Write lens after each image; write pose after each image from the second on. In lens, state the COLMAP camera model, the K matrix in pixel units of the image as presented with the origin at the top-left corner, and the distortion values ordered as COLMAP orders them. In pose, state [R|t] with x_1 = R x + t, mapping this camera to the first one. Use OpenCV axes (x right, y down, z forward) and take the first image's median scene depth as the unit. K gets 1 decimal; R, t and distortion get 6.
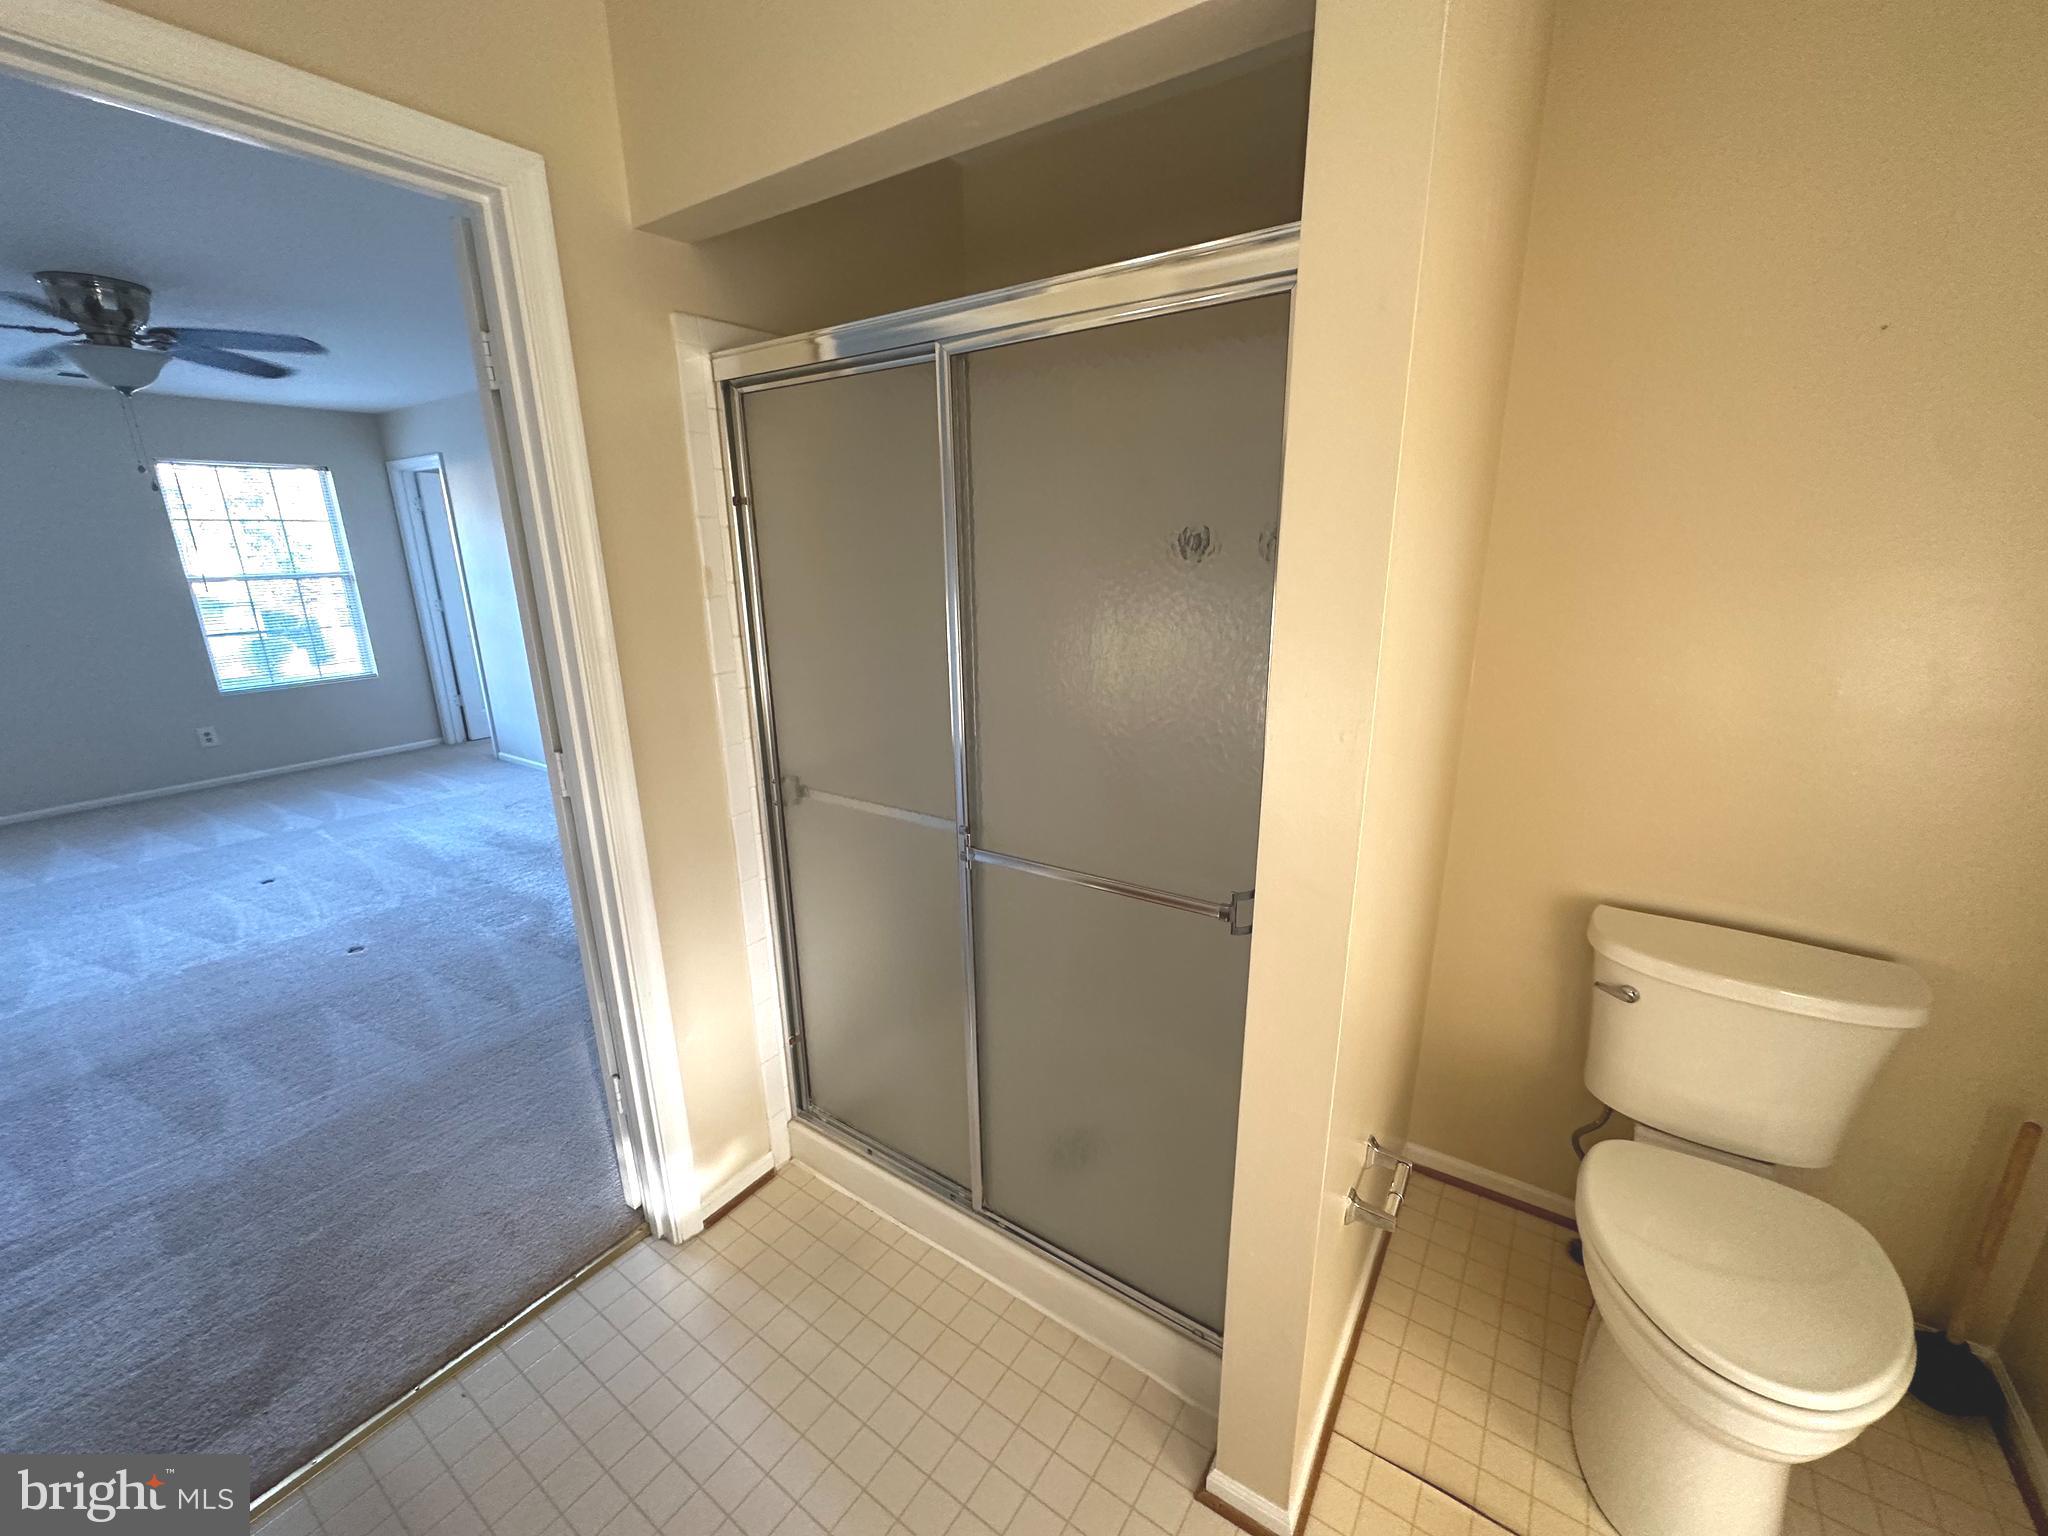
lens RADIAL K [[844.8, 0, 1056.3], [0, 844.8, 773.2], [0, 0, 1]] dist [-0.004045, 0.000869]
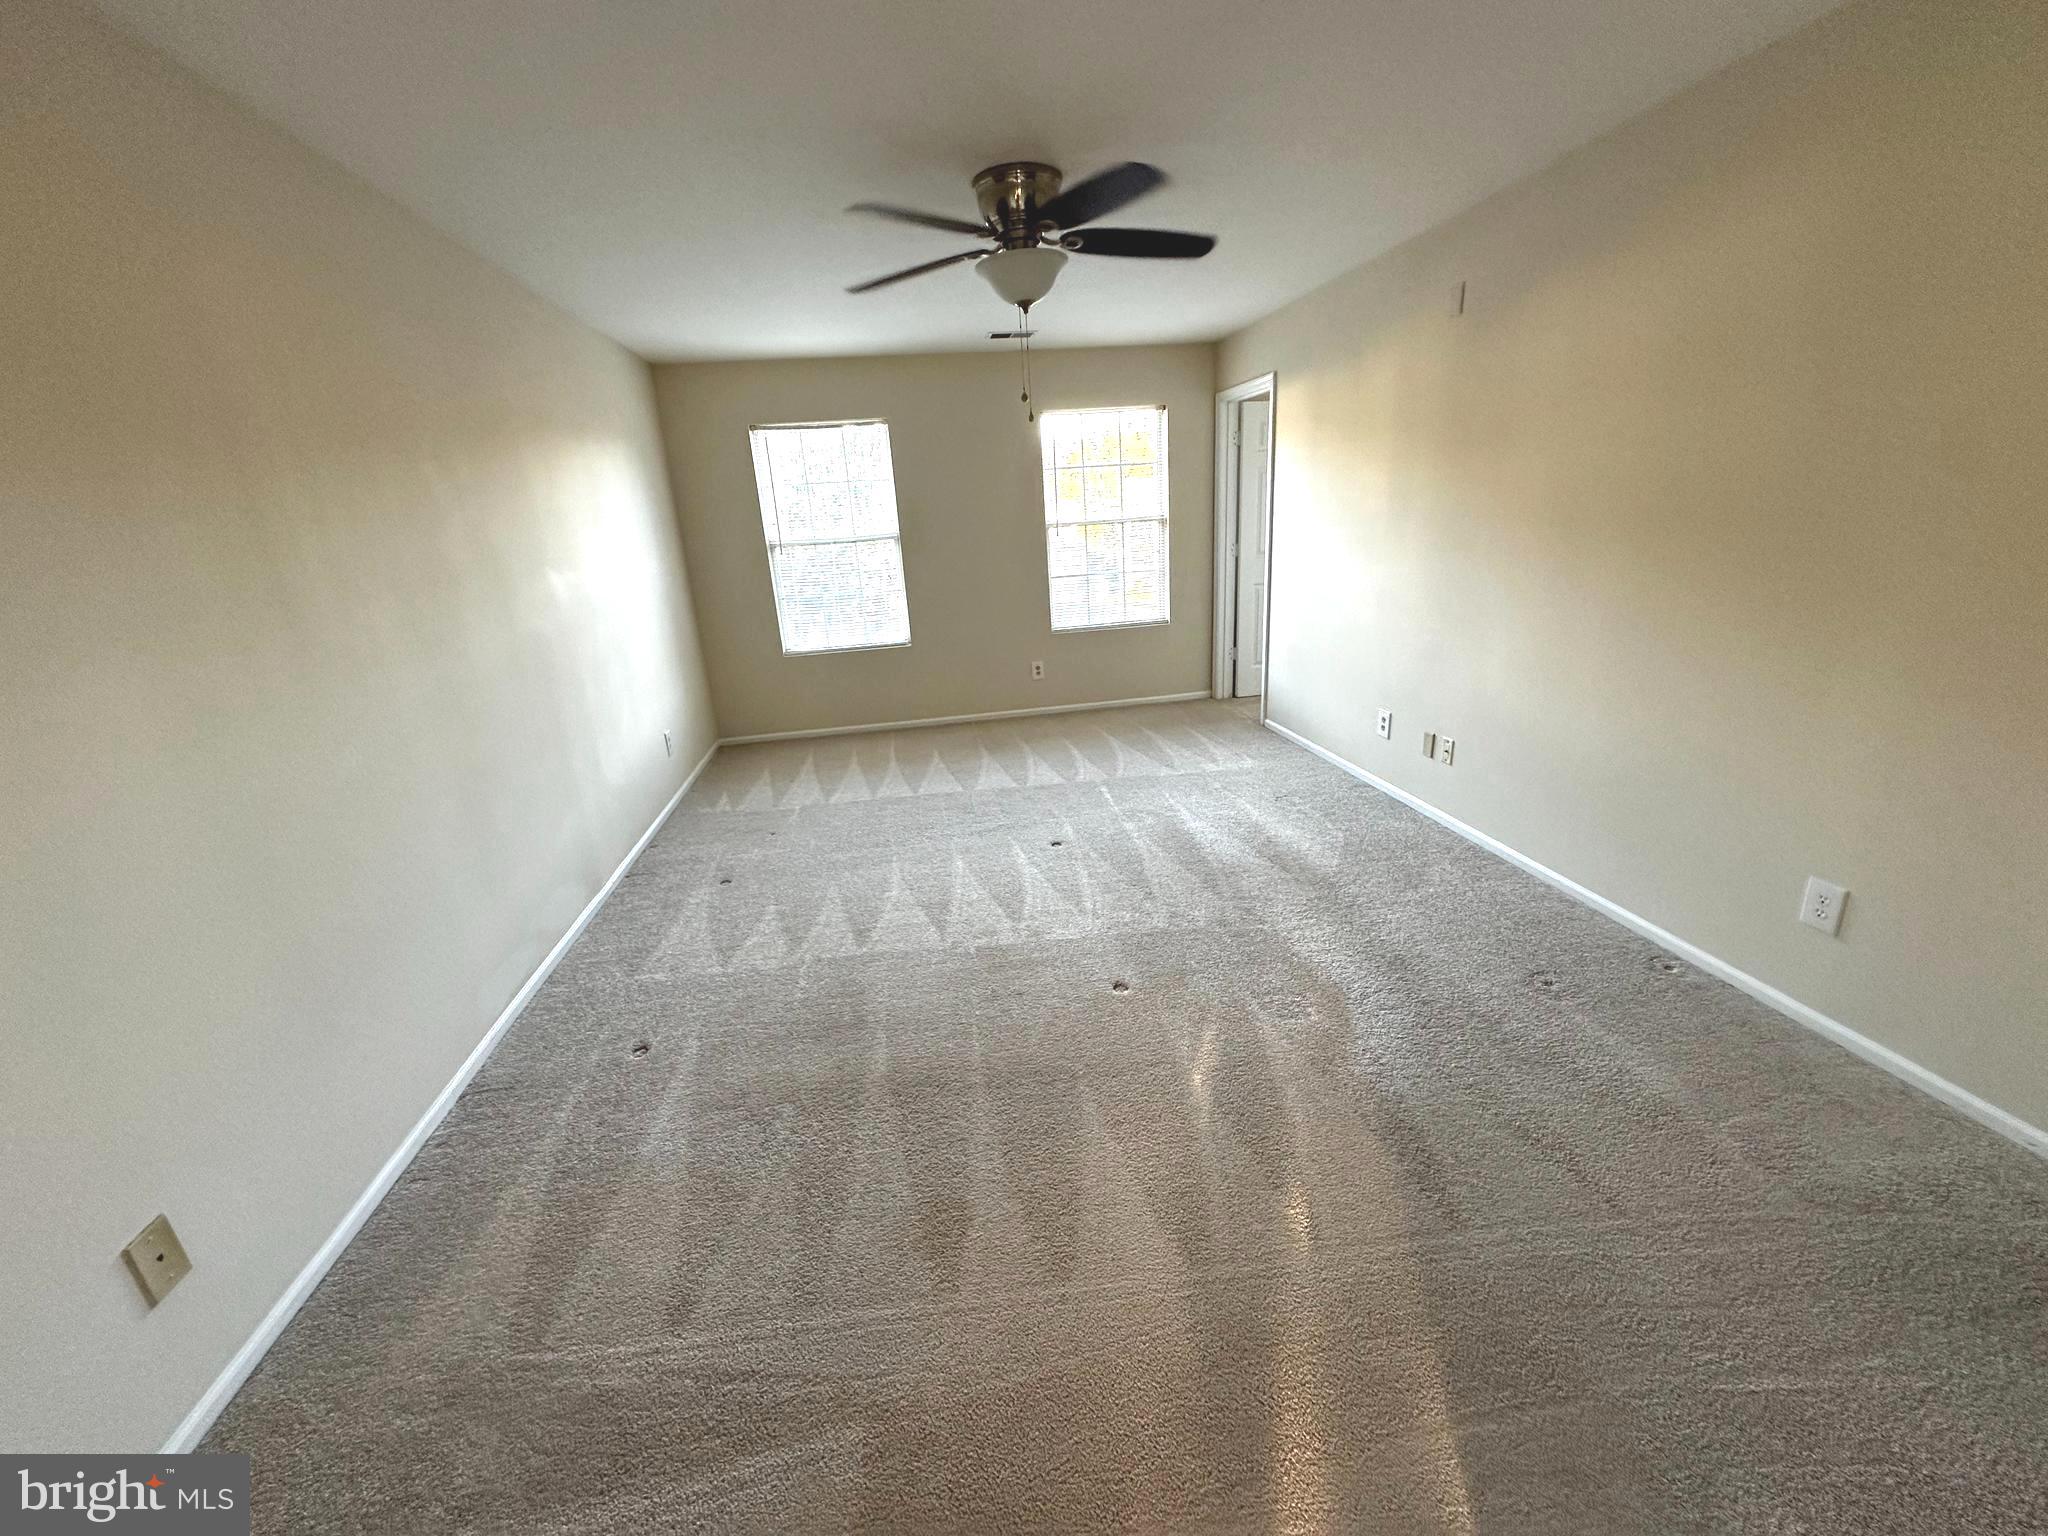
lens RADIAL K [[844.8, 0, 1029.4], [0, 844.8, 760.0], [0, 0, 1]] dist [-0.004045, 0.000869]
pose [[0.688052, 0.180496, -0.702855, -0.286428], [-0.144582, 0.983251, 0.110966, -0.063756], [0.711112, 0.025269, 0.702625, 0.288085]]
